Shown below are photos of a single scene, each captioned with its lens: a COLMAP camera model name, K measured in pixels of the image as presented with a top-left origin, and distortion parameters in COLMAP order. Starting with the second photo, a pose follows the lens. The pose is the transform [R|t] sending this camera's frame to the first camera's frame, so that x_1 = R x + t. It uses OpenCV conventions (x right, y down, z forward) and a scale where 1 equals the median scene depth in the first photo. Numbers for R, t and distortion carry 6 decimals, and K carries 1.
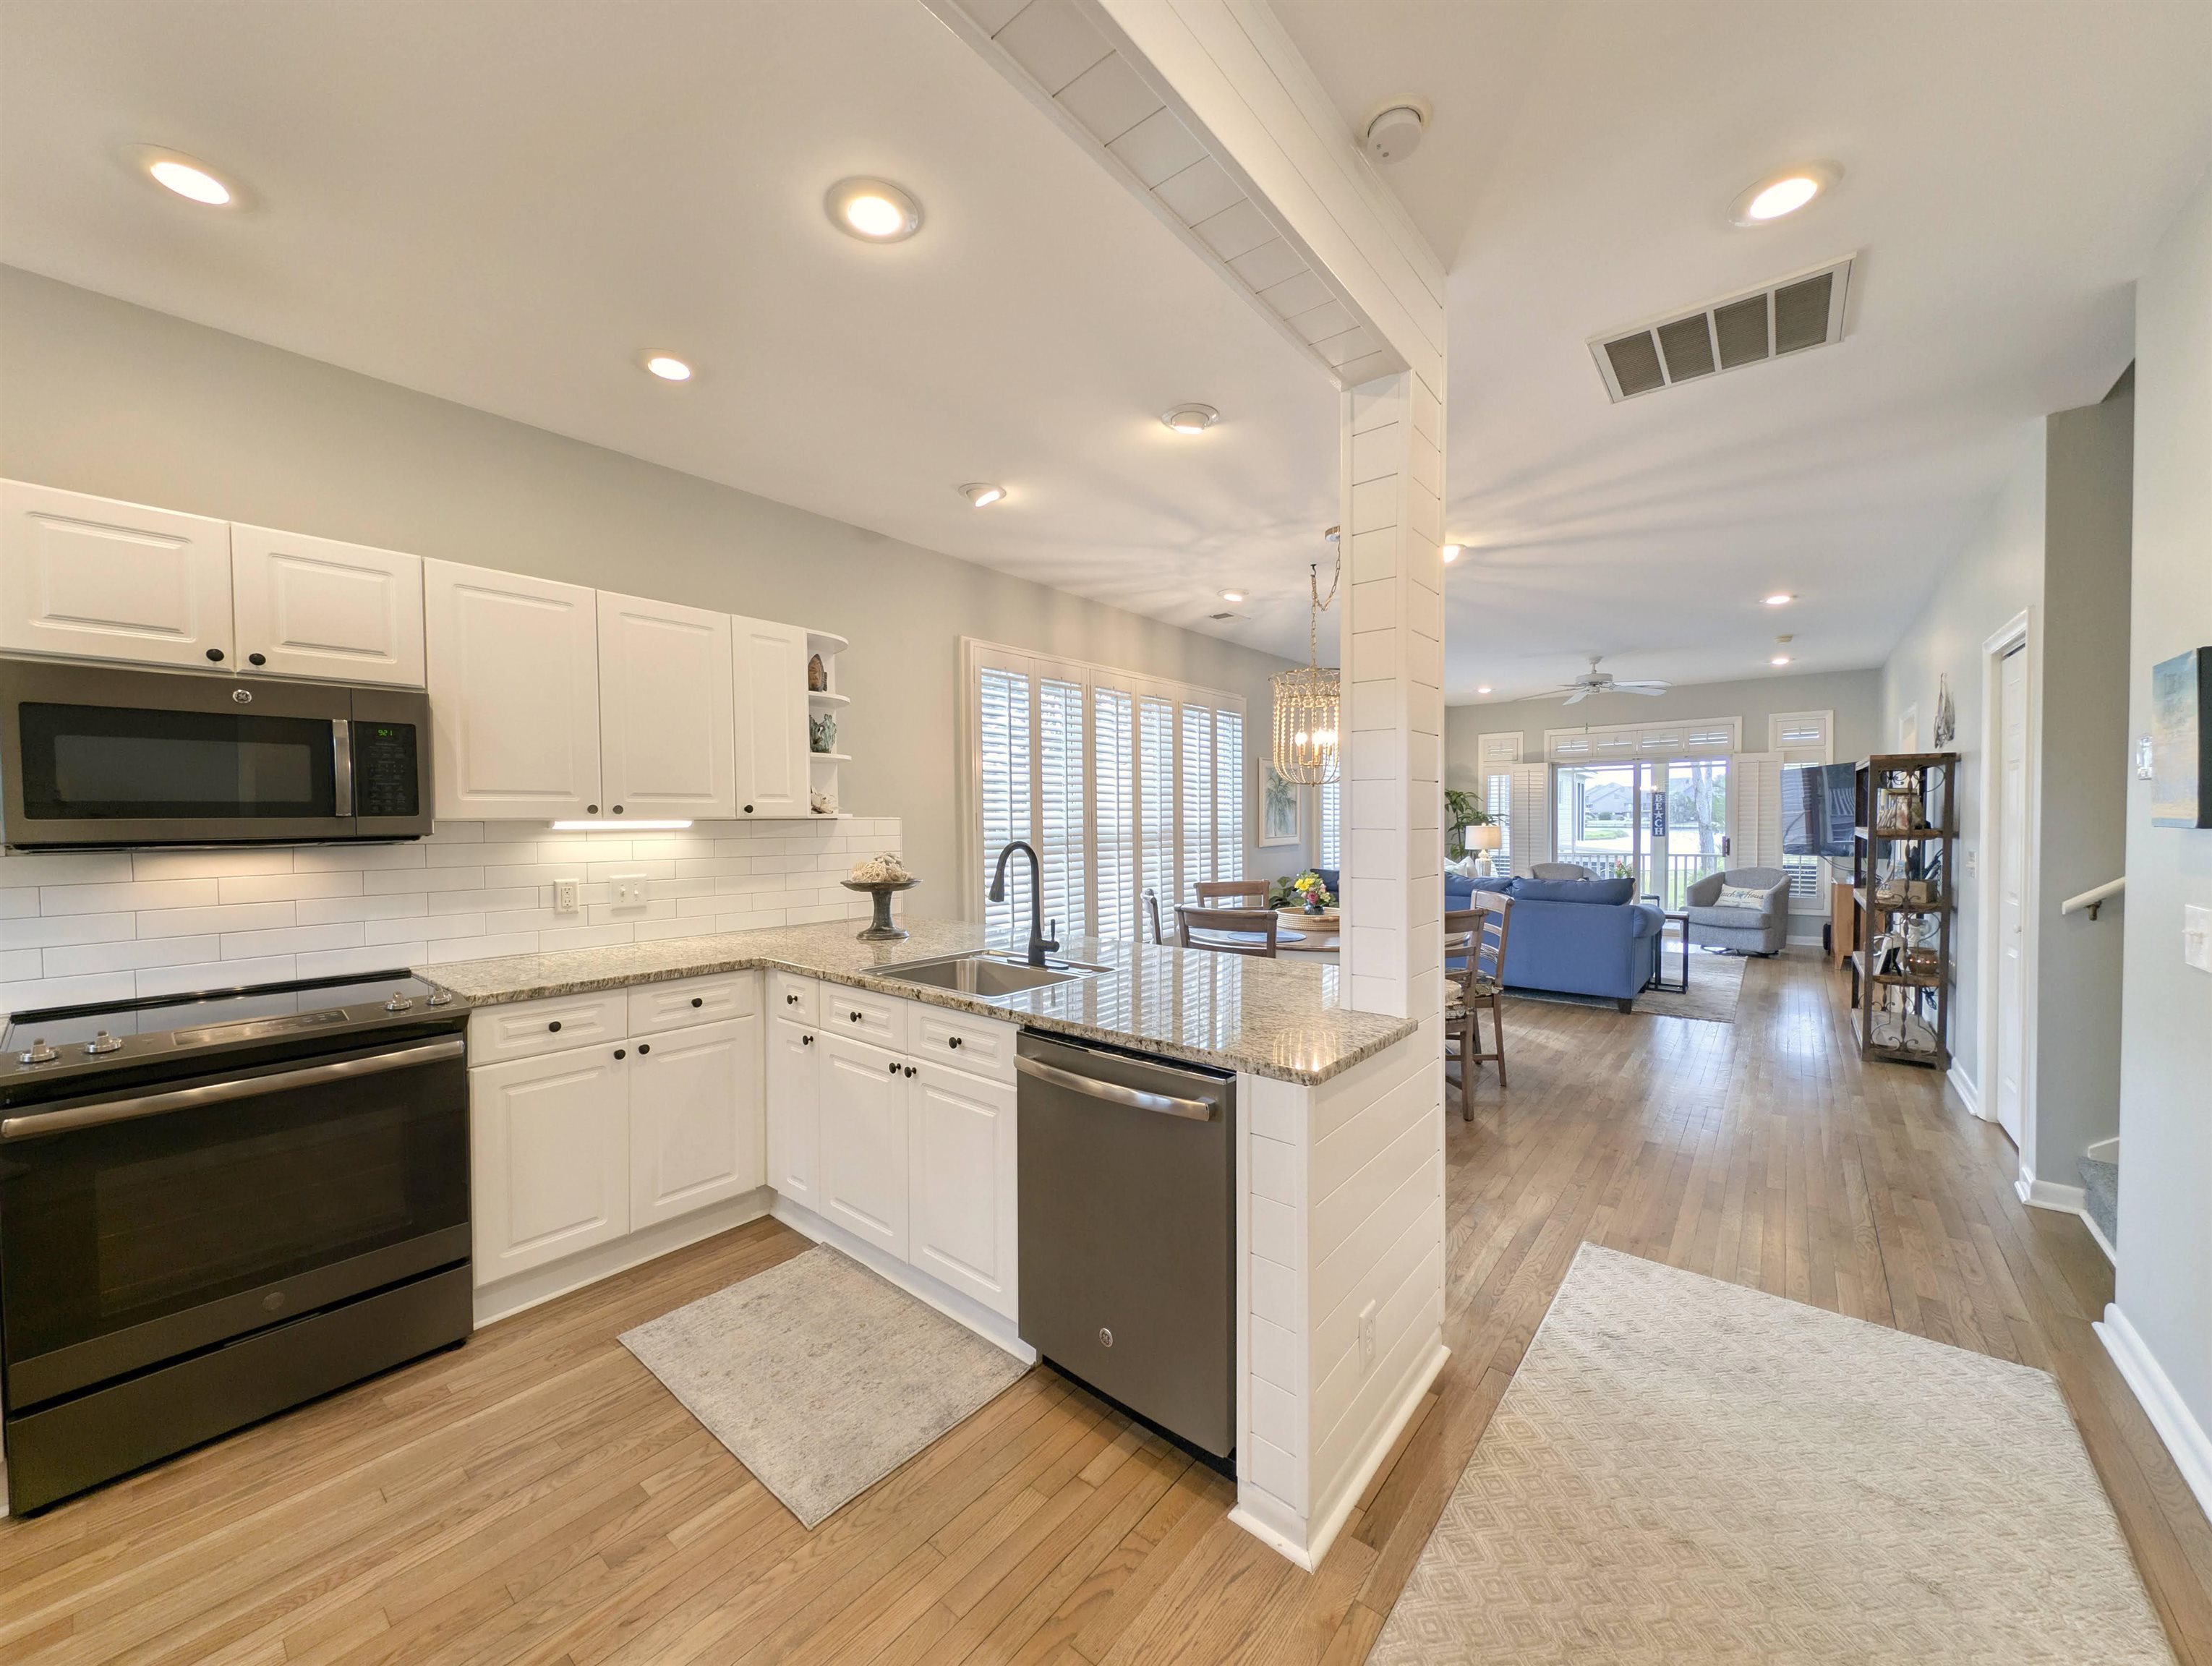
lens RADIAL K [[834.5, 0, 1076.8], [0, 834.5, 837.9], [0, 0, 1]] dist [0.007010, -0.002615]
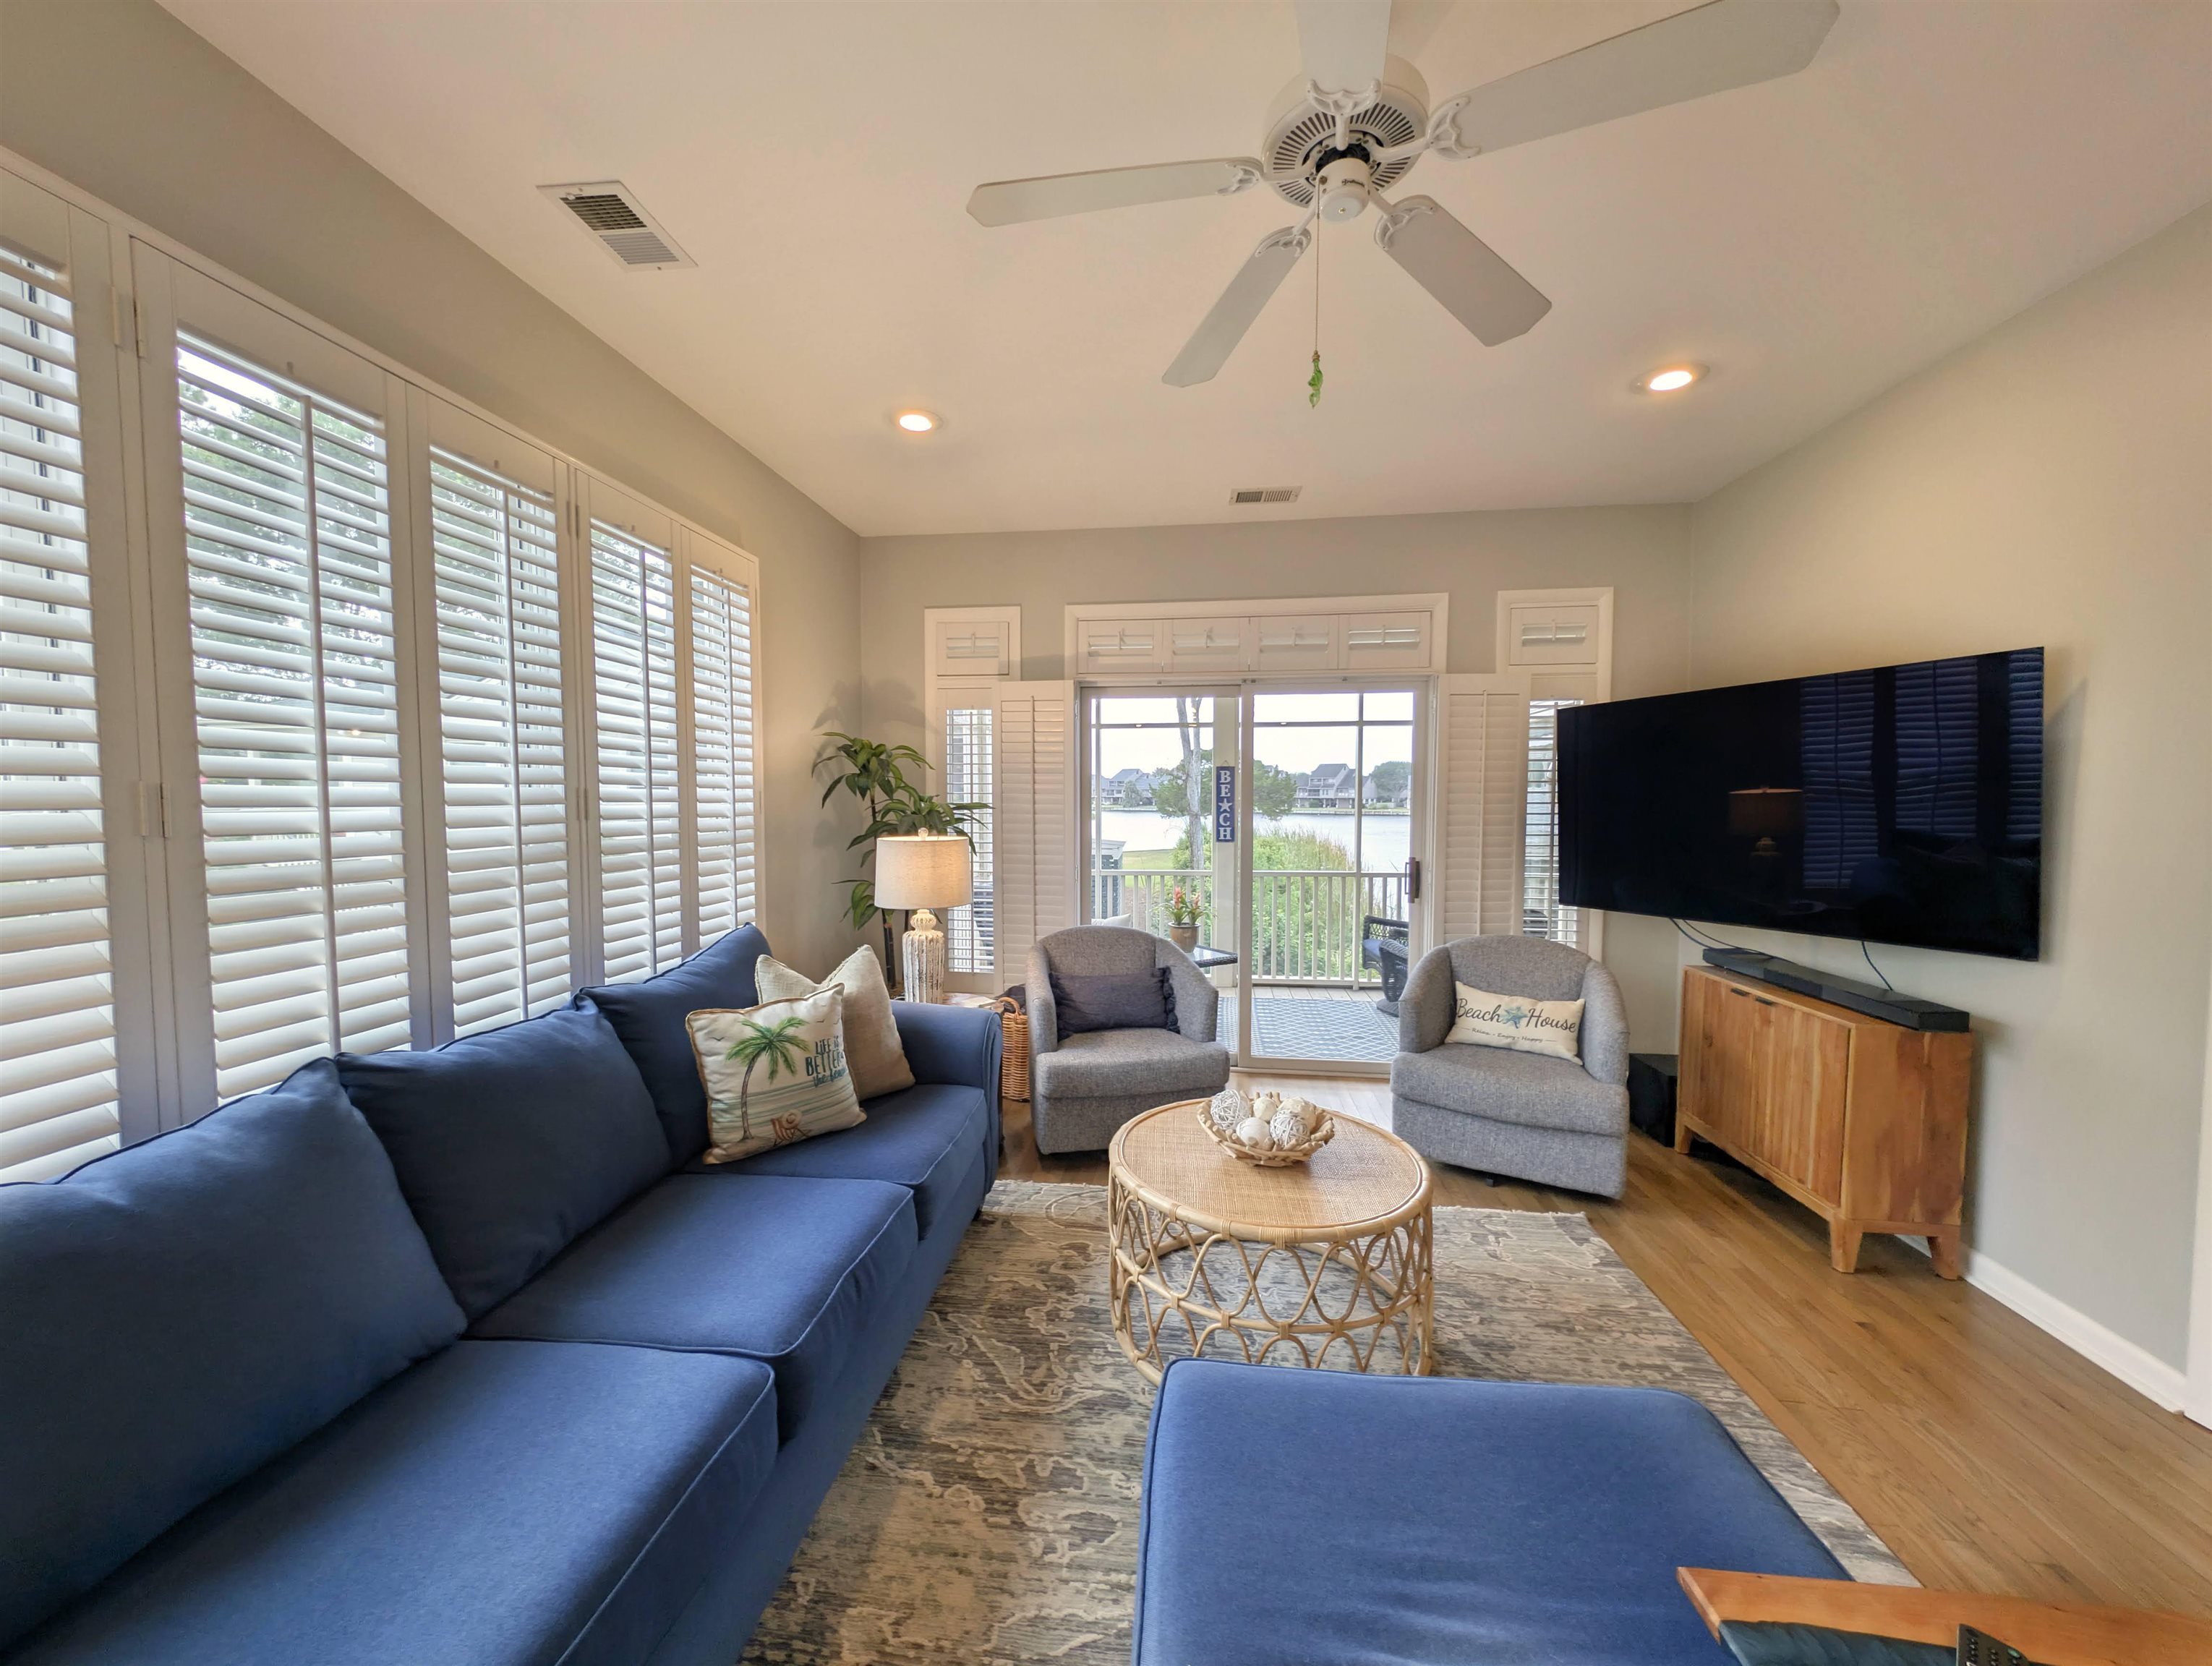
lens RADIAL K [[834.5, 0, 1098.3], [0, 834.5, 843.1], [0, 0, 1]] dist [0.007010, -0.002615]
pose [[0.834401, -0.019393, 0.550817, 0.340608], [0.002781, 0.999516, 0.030977, -0.021563], [-0.551151, -0.024315, 0.834051, 0.639564]]
